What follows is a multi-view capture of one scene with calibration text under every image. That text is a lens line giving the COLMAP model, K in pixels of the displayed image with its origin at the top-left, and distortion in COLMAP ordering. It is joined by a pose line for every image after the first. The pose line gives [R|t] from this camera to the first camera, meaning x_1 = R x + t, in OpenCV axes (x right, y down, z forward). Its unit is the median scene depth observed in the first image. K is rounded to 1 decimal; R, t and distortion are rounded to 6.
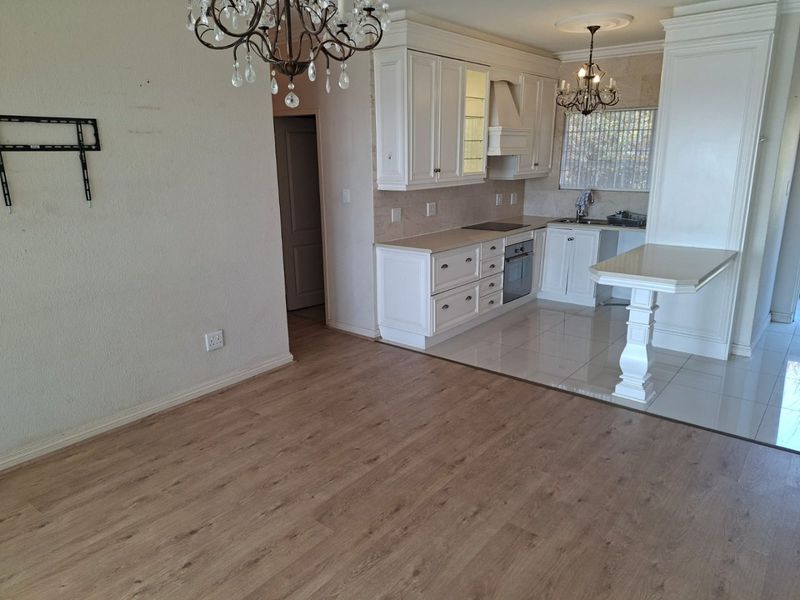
lens RADIAL K [[557.3, 0, 394.0], [0, 557.3, 297.8], [0, 0, 1]] dist [0.056926, -0.048896]
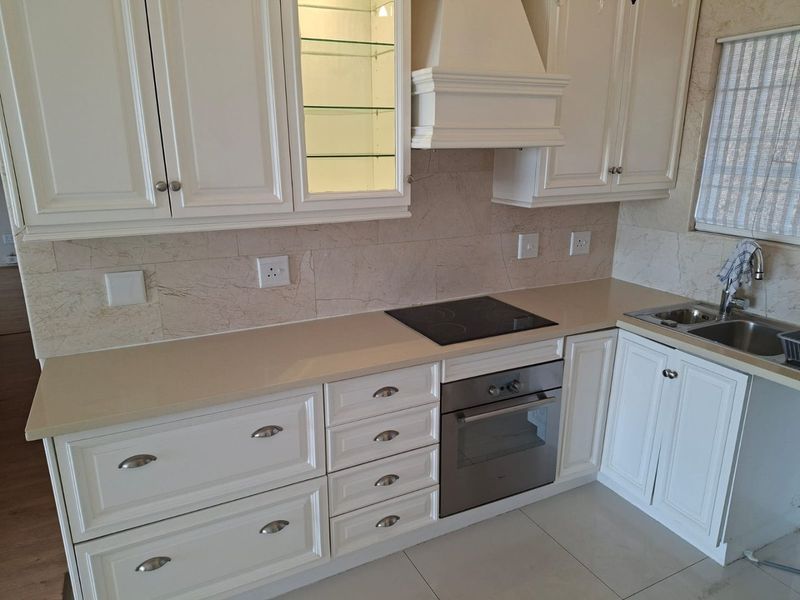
lens RADIAL K [[557.3, 0, 401.4], [0, 557.3, 299.9], [0, 0, 1]] dist [0.056926, -0.048896]
pose [[0.915019, 0.111980, -0.387558, 0.365541], [-0.105849, 0.993686, 0.037205, -0.185680], [0.389277, 0.006980, 0.921094, 0.729653]]
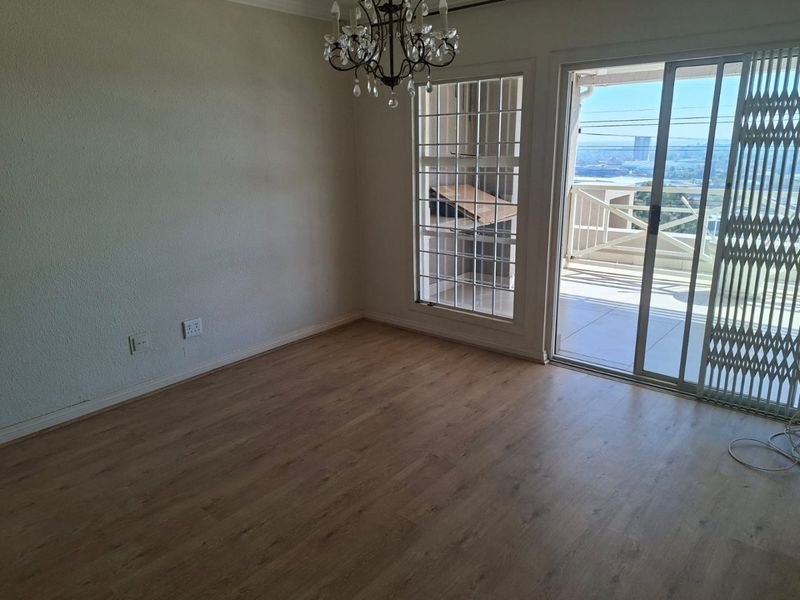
lens RADIAL K [[557.3, 0, 394.4], [0, 557.3, 298.2], [0, 0, 1]] dist [0.056926, -0.048896]
pose [[-0.999306, 0.019372, 0.031826, -0.076117], [0.032772, 0.863385, 0.503481, -0.227820], [-0.017725, 0.504174, -0.863420, 0.891832]]
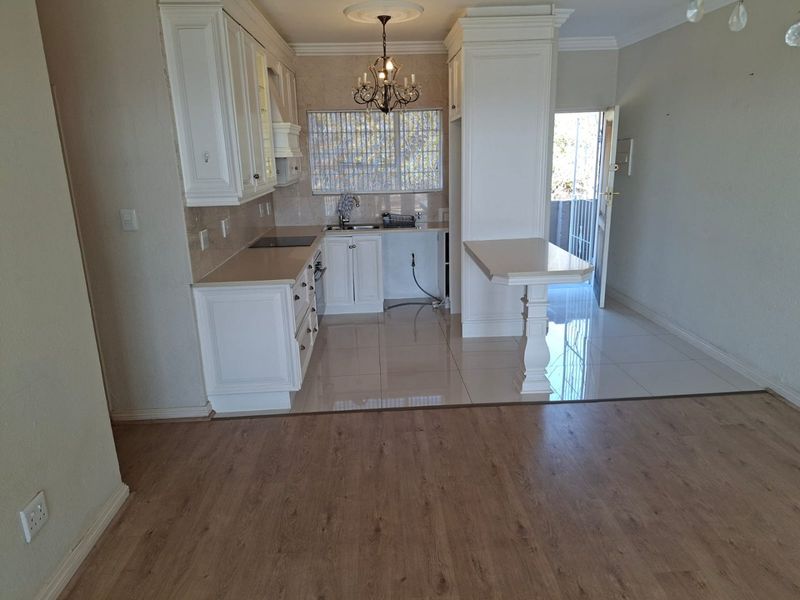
lens RADIAL K [[557.3, 0, 404.8], [0, 557.3, 301.1], [0, 0, 1]] dist [0.056926, -0.048896]
pose [[0.738332, -0.183689, 0.648941, -0.302801], [0.188417, 0.980063, 0.063045, -0.071904], [-0.647584, 0.075723, 0.758222, 0.304292]]
